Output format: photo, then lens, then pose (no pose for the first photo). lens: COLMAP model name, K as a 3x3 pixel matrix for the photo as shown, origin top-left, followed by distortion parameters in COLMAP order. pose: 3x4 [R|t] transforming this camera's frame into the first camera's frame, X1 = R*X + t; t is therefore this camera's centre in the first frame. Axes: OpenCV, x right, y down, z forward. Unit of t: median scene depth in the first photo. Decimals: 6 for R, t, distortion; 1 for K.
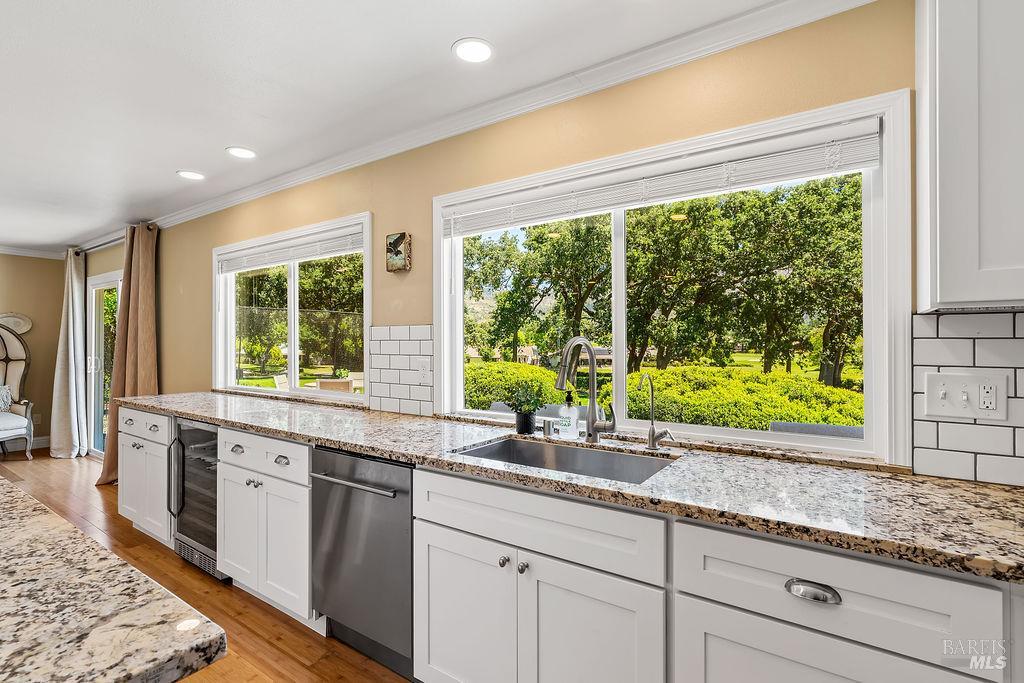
lens RADIAL K [[496.8, 0, 506.3], [0, 496.8, 339.8], [0, 0, 1]] dist [0.009007, 0.001085]
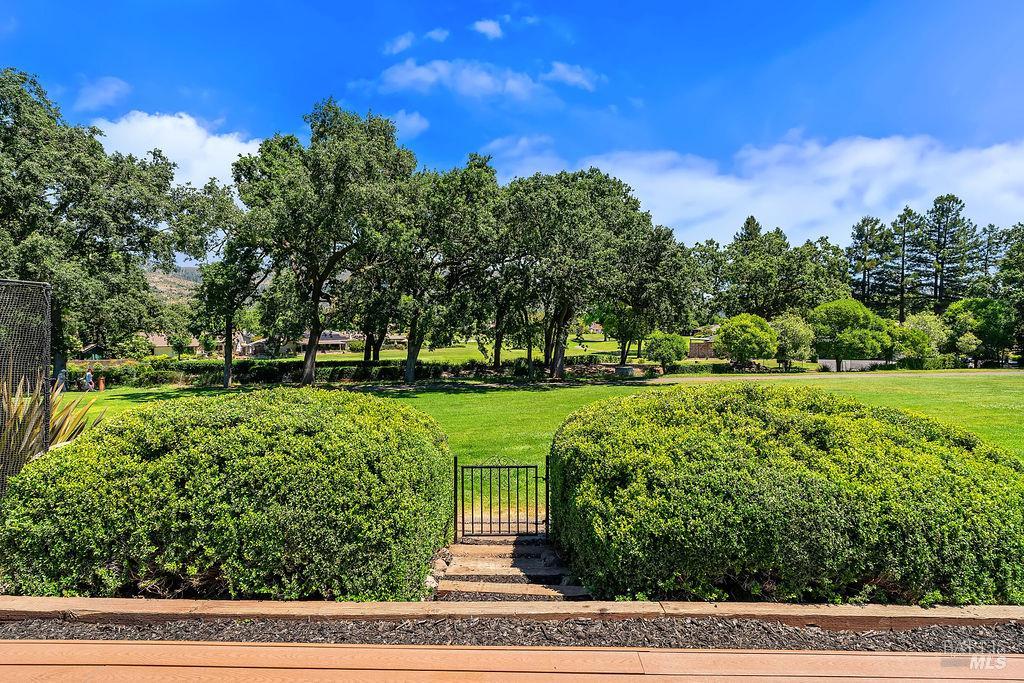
lens RADIAL K [[465.5, 0, 515.0], [0, 465.5, 337.5], [0, 0, 1]] dist [-0.001869, 0.003294]
pose [[0.829723, -0.021960, 0.557743, -0.019503], [0.004775, 0.999468, 0.032248, -0.003989], [-0.558154, -0.024094, 0.829387, 0.167458]]
